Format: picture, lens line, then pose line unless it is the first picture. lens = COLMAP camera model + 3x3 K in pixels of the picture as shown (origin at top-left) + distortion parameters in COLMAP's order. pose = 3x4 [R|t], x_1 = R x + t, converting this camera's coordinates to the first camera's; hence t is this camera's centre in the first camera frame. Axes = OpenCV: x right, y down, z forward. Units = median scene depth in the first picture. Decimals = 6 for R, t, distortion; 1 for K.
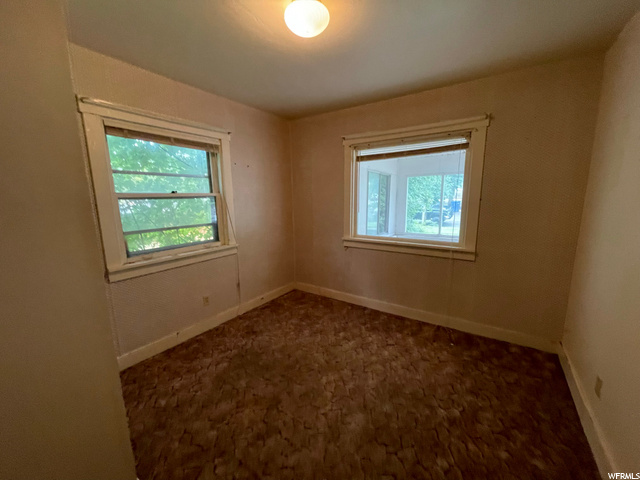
lens RADIAL K [[257.1, 0, 321.3], [0, 257.1, 238.5], [0, 0, 1]] dist [0.002552, 0.001183]
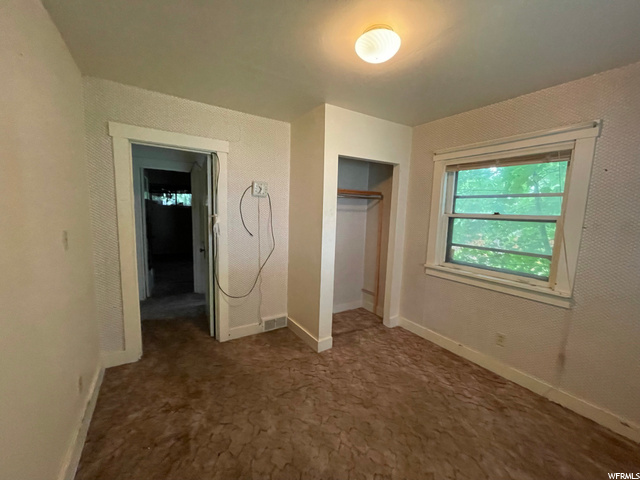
lens RADIAL K [[257.1, 0, 319.6], [0, 257.1, 241.0], [0, 0, 1]] dist [0.002552, 0.001183]
pose [[-0.388399, 0.109200, -0.914998, 0.678543], [-0.178100, 0.965336, 0.190808, -0.166093], [0.904117, 0.237071, -0.355487, 0.869291]]
